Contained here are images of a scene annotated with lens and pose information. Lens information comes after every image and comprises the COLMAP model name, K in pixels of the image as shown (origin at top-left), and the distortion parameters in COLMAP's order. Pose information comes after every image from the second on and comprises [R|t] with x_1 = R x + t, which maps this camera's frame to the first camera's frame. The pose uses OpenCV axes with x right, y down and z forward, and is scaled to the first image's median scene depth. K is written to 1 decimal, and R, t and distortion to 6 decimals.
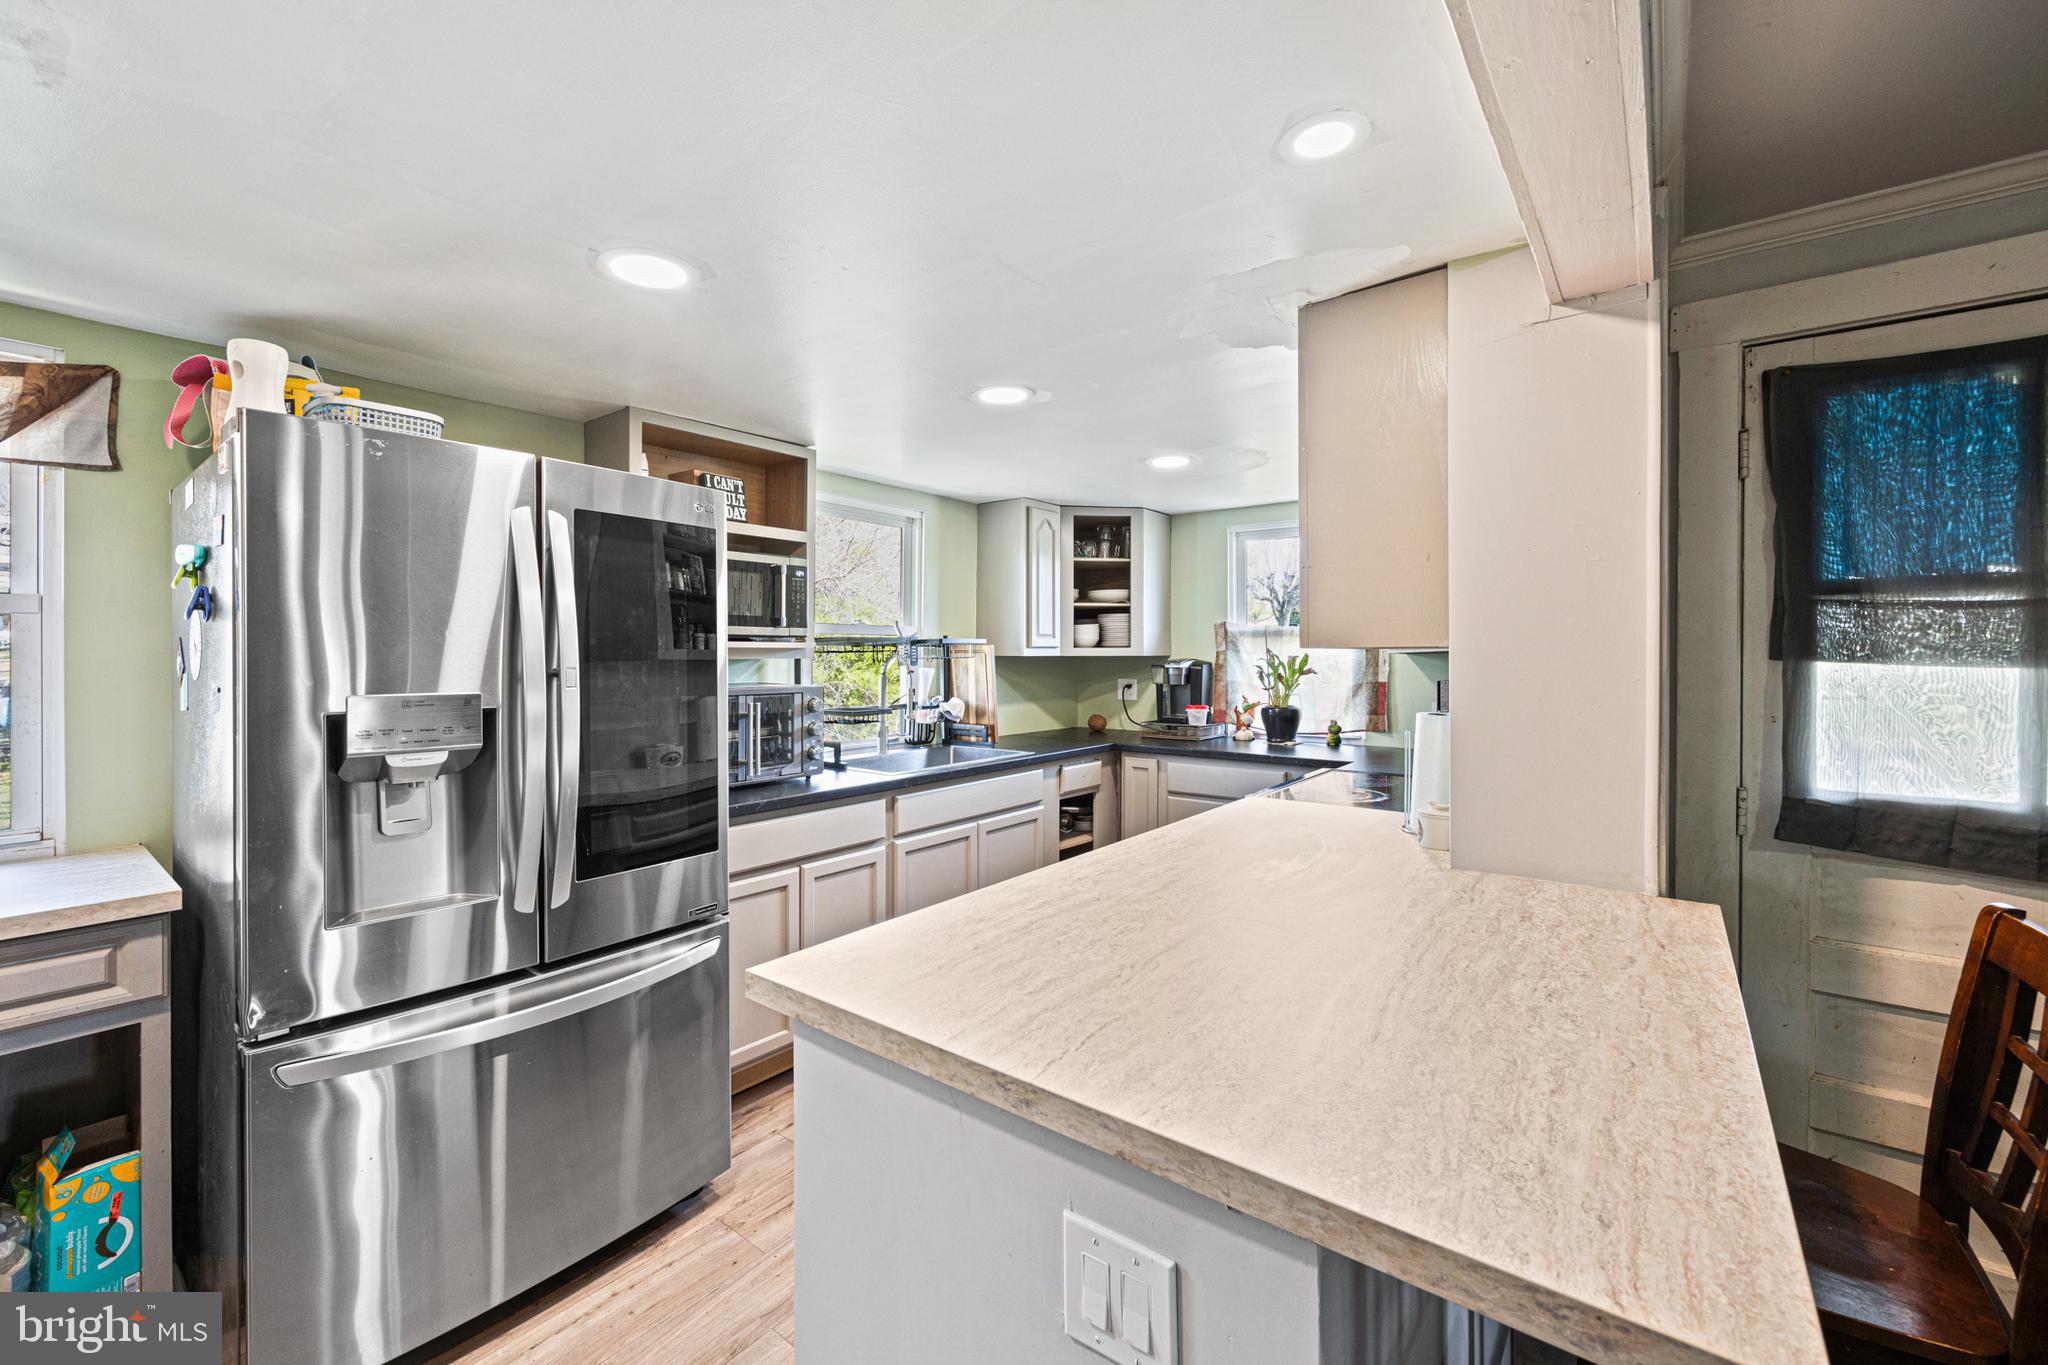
lens RADIAL K [[825.9, 0, 1021.3], [0, 825.9, 672.1], [0, 0, 1]] dist [-0.021266, -0.000004]
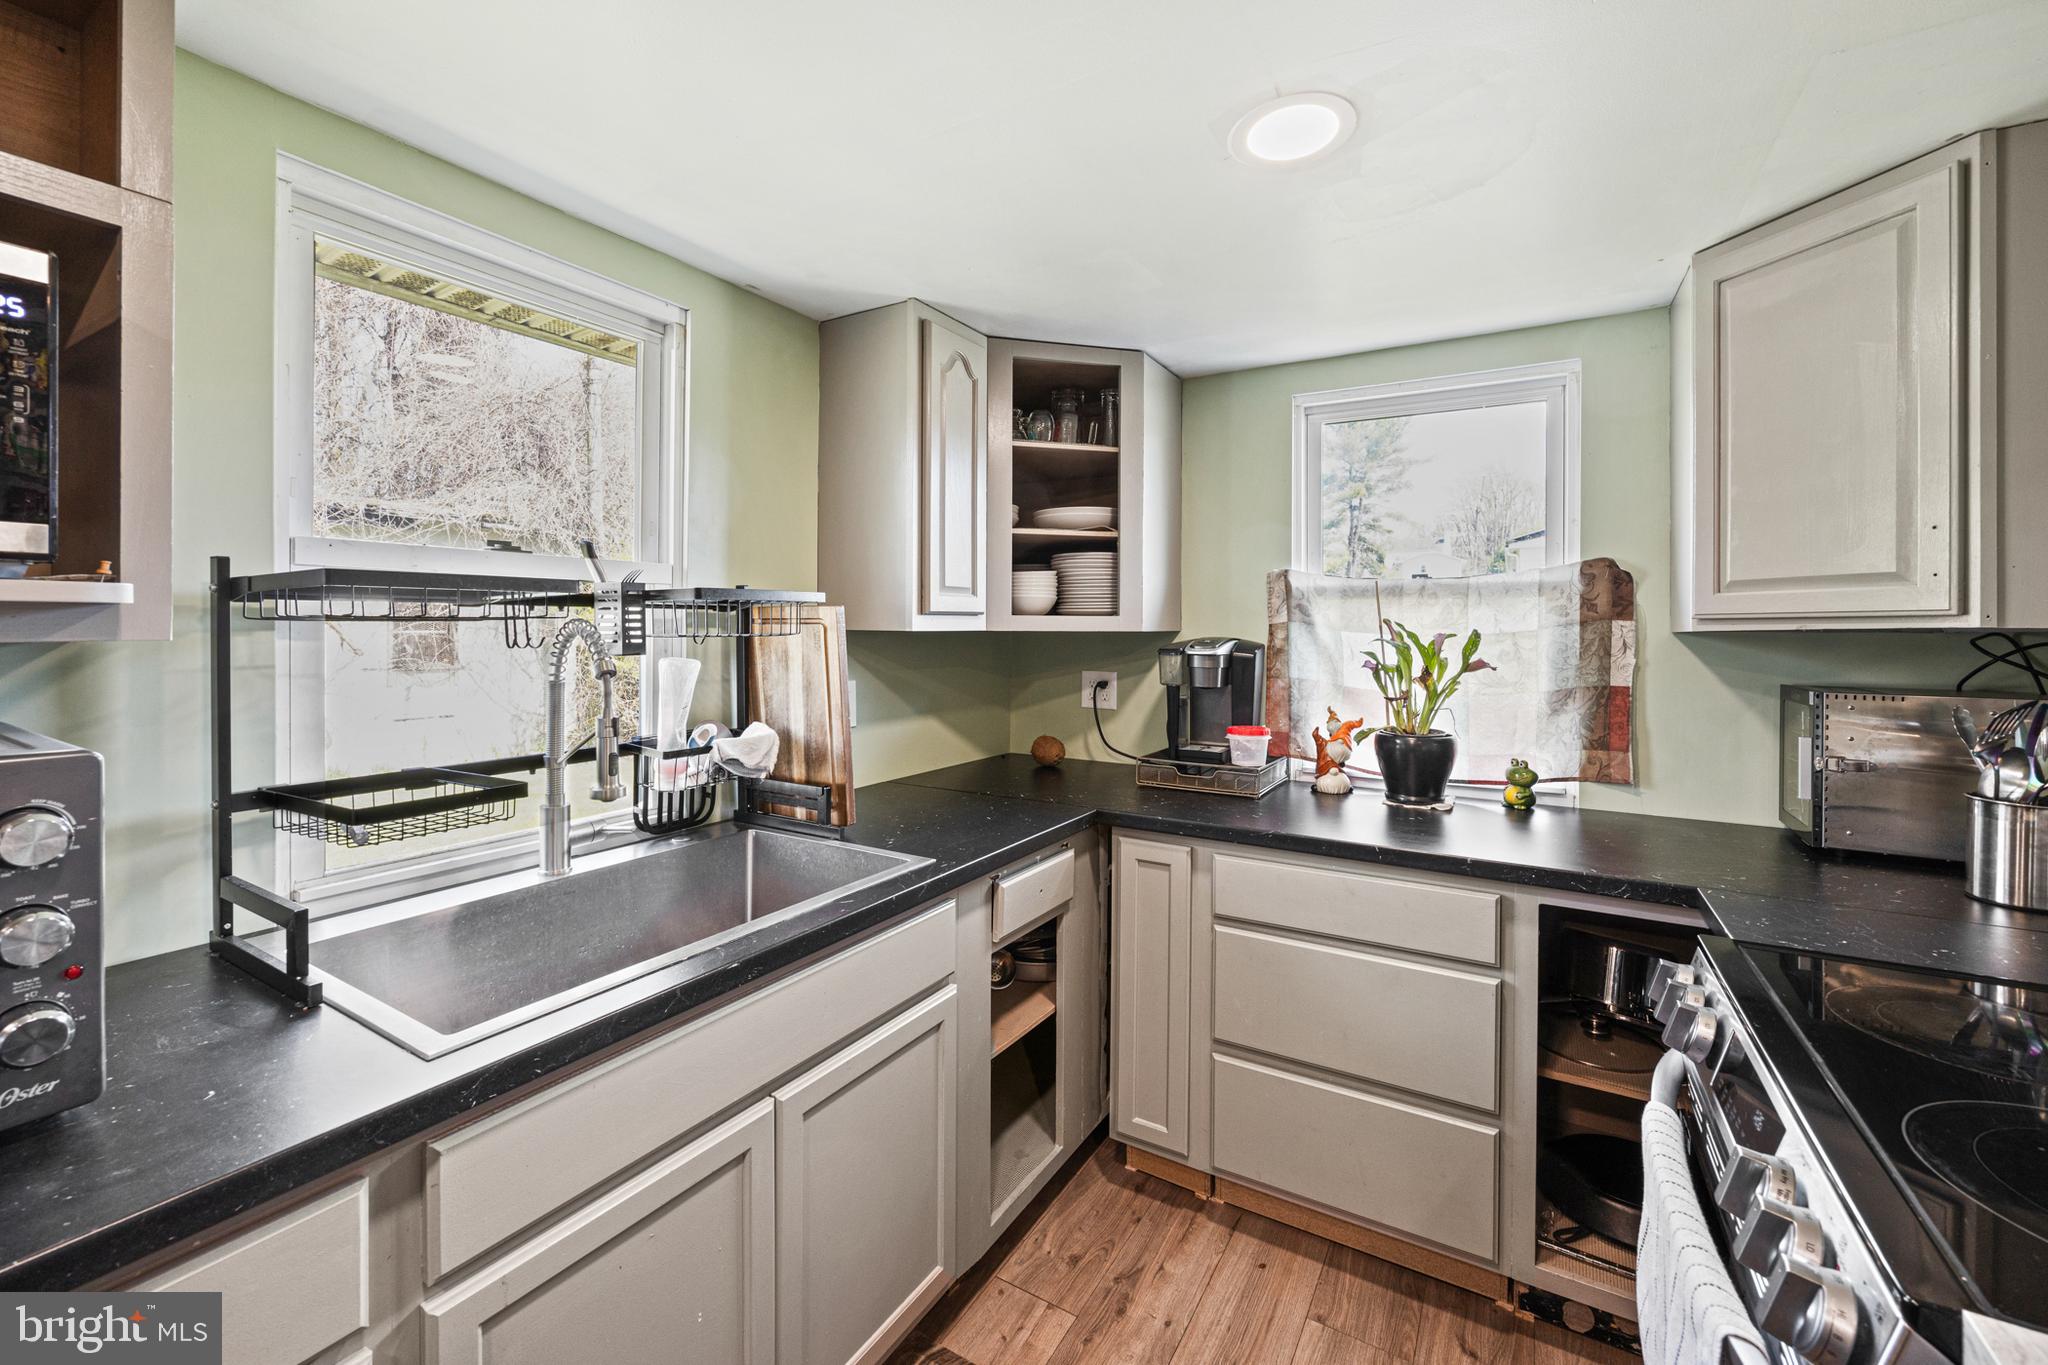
lens RADIAL K [[825.9, 0, 1027.0], [0, 825.9, 645.7], [0, 0, 1]] dist [-0.021266, -0.000004]
pose [[0.991709, 0.003346, 0.128462, 0.006910], [-0.003760, 0.999989, 0.002975, -0.012248], [-0.128451, -0.003433, 0.991710, 0.502193]]
